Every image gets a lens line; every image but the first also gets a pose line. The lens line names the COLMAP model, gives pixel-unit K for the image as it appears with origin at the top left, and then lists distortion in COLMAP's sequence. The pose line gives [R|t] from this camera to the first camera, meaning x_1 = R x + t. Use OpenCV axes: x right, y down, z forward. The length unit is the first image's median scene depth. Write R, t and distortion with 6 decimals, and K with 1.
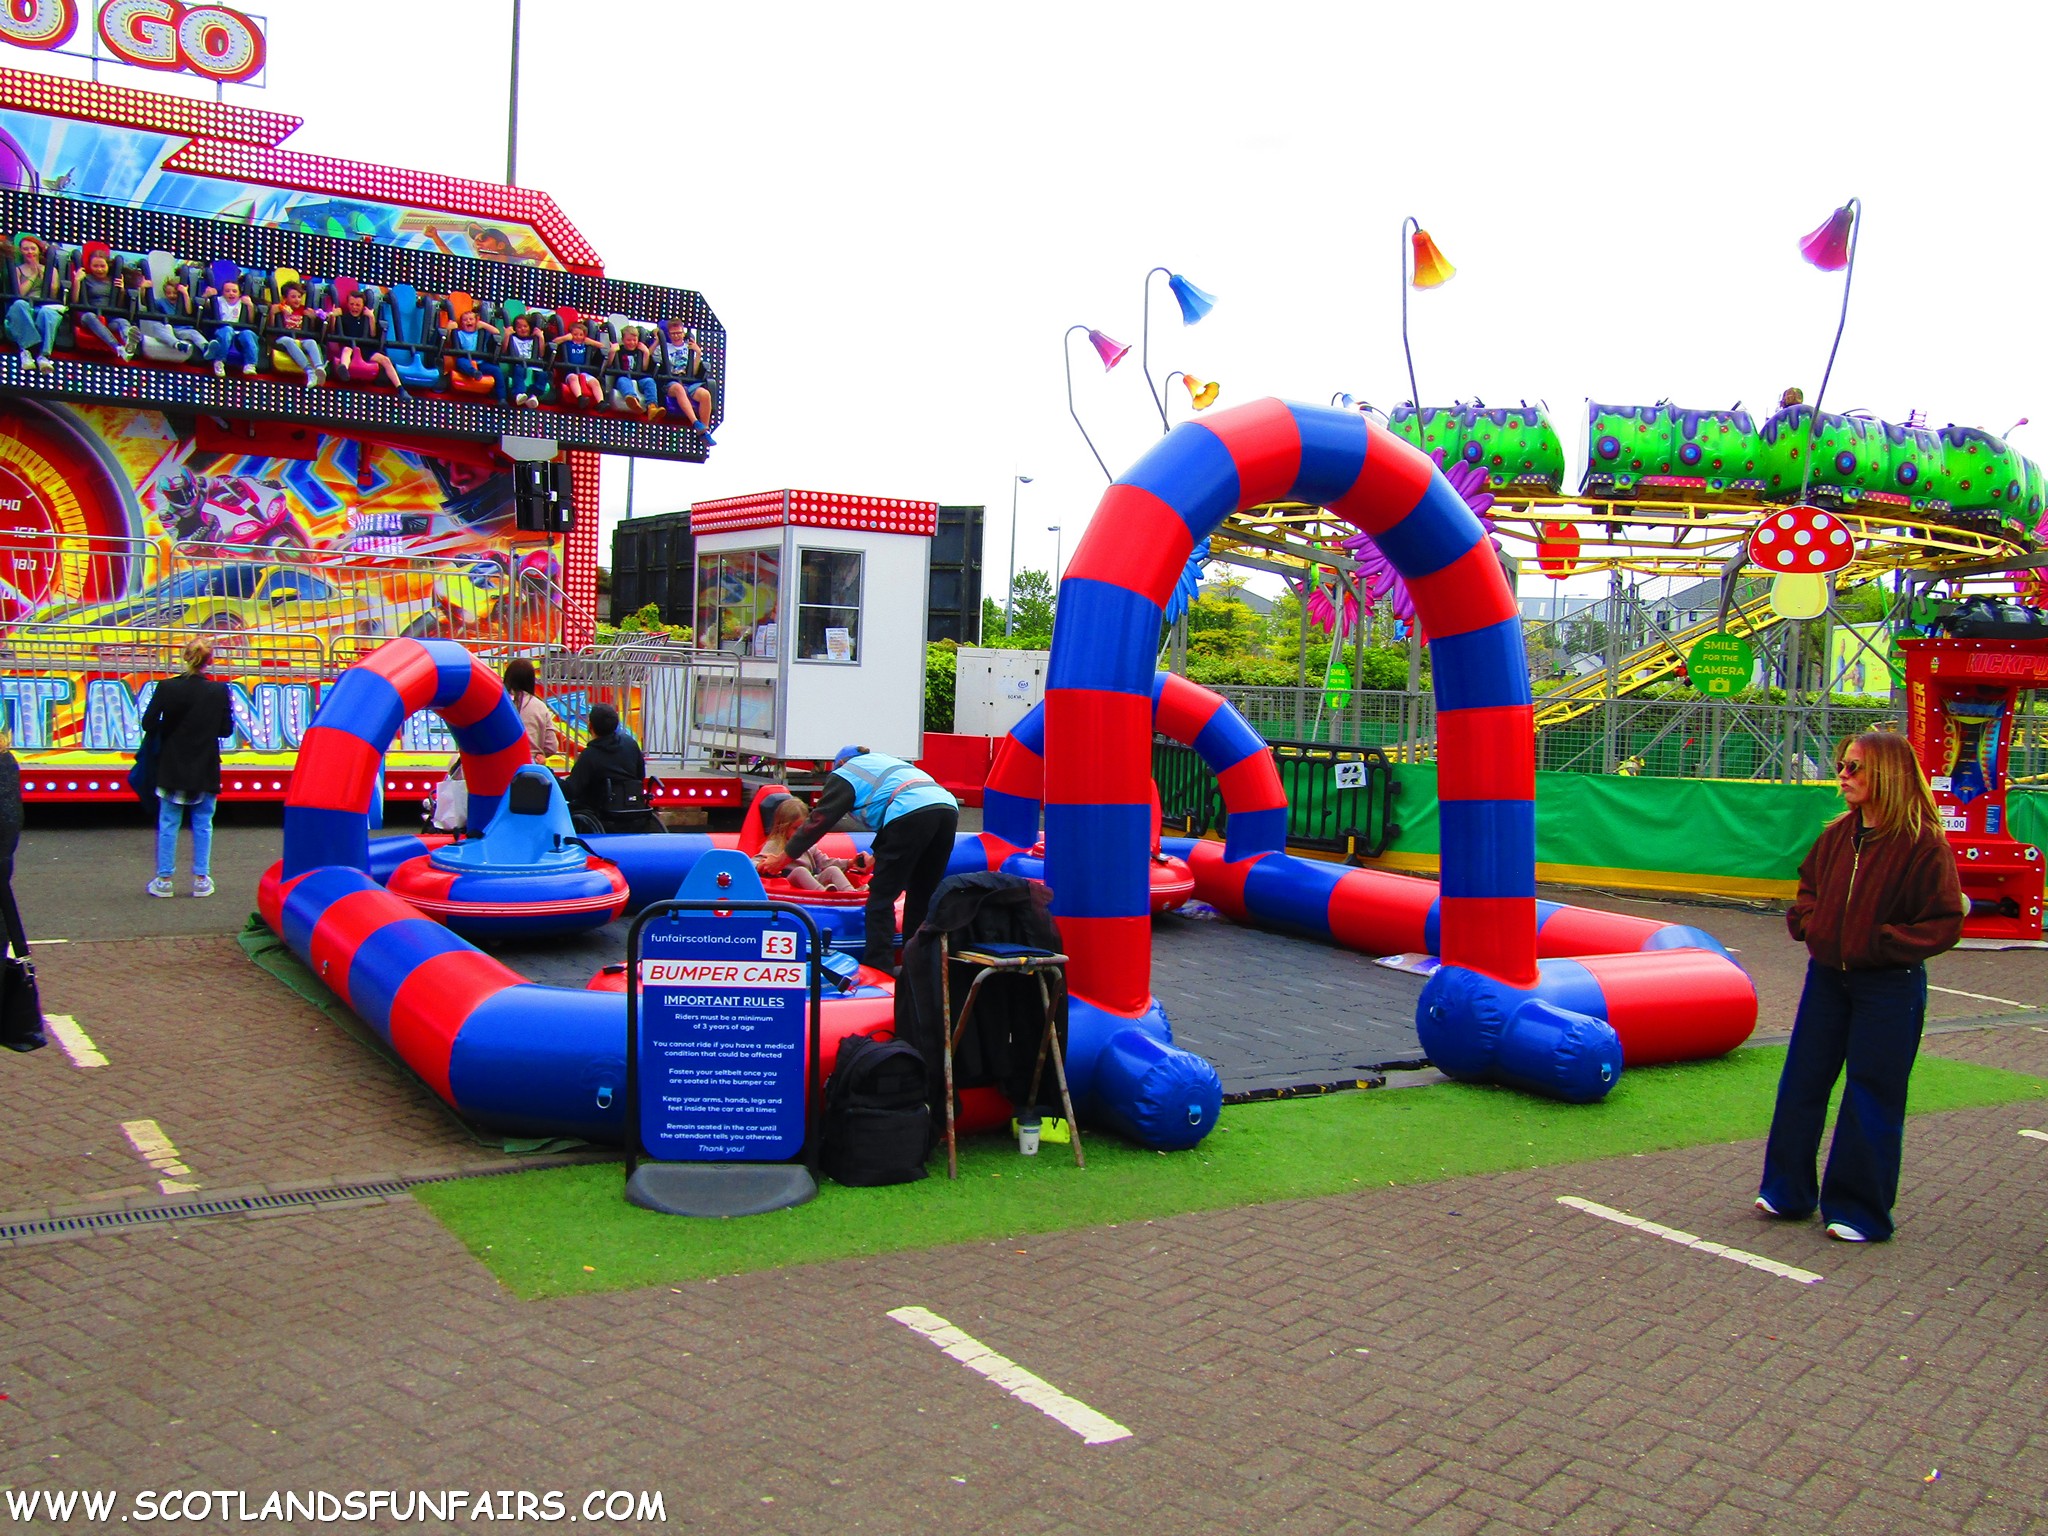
lens RADIAL K [[1902.7, 0, 1024.0], [0, 1902.7, 768.0], [0, 0, 1]] dist [-0.000186, -0.002460]
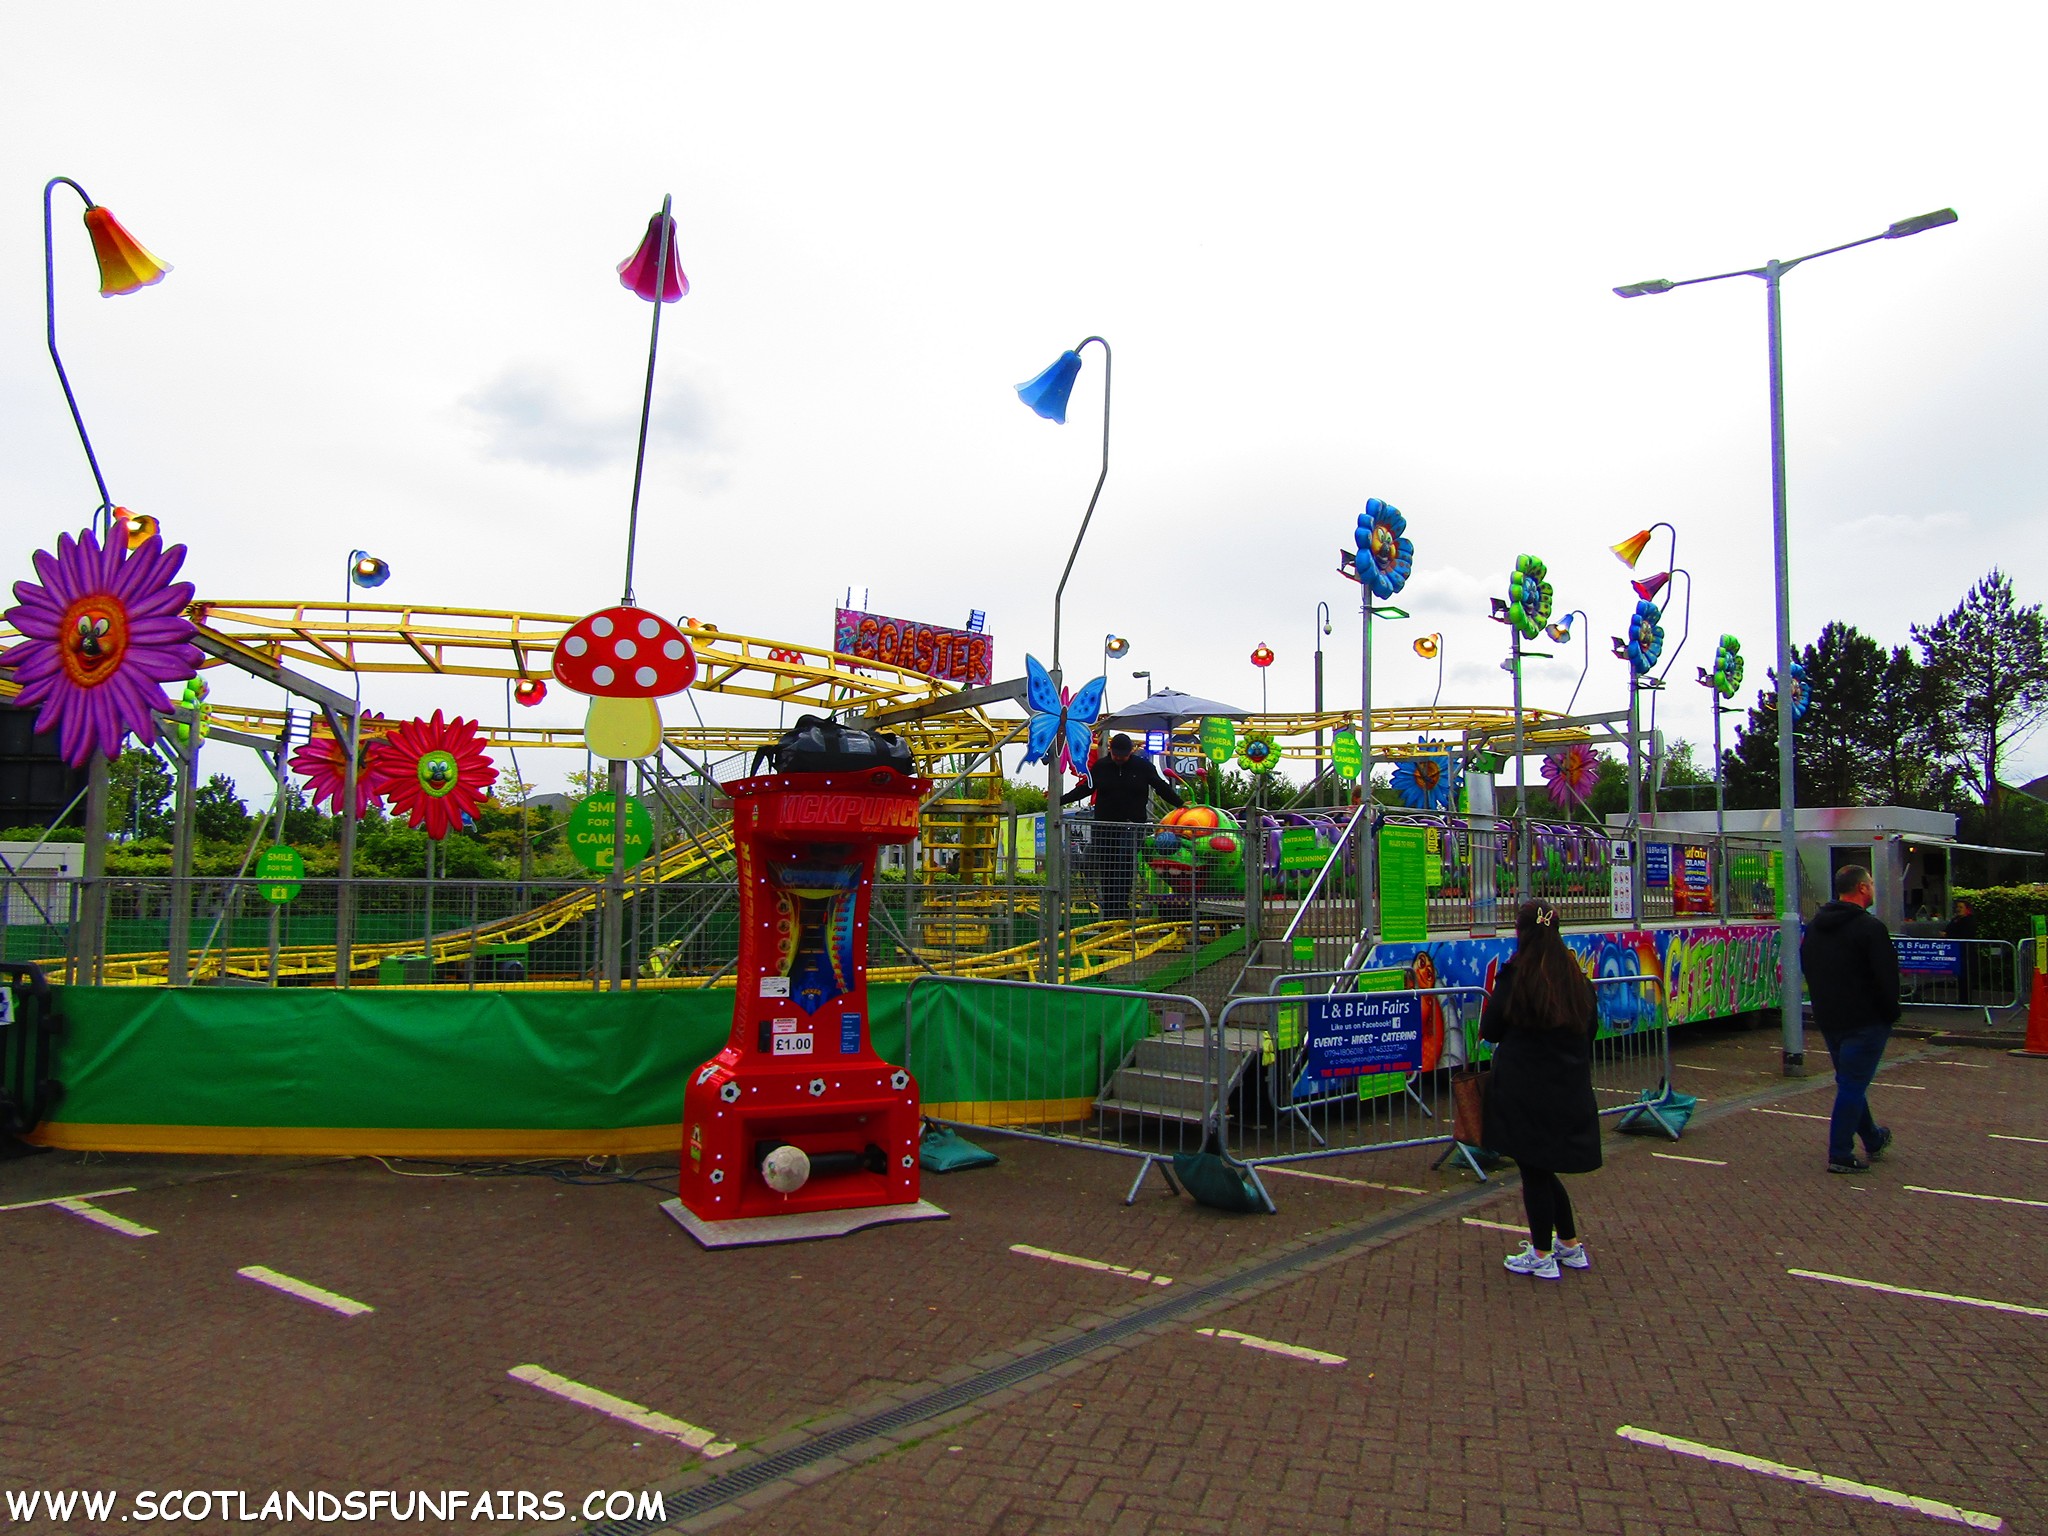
lens RADIAL K [[1483.4, 0, 1023.3], [0, 1483.4, 760.0], [0, 0, 1]] dist [0.001401, 0.004024]
pose [[0.924365, 0.001538, 0.381506, 0.358411], [0.044170, 0.992836, -0.111025, -0.009775], [-0.378943, 0.119479, 0.917675, 0.457773]]
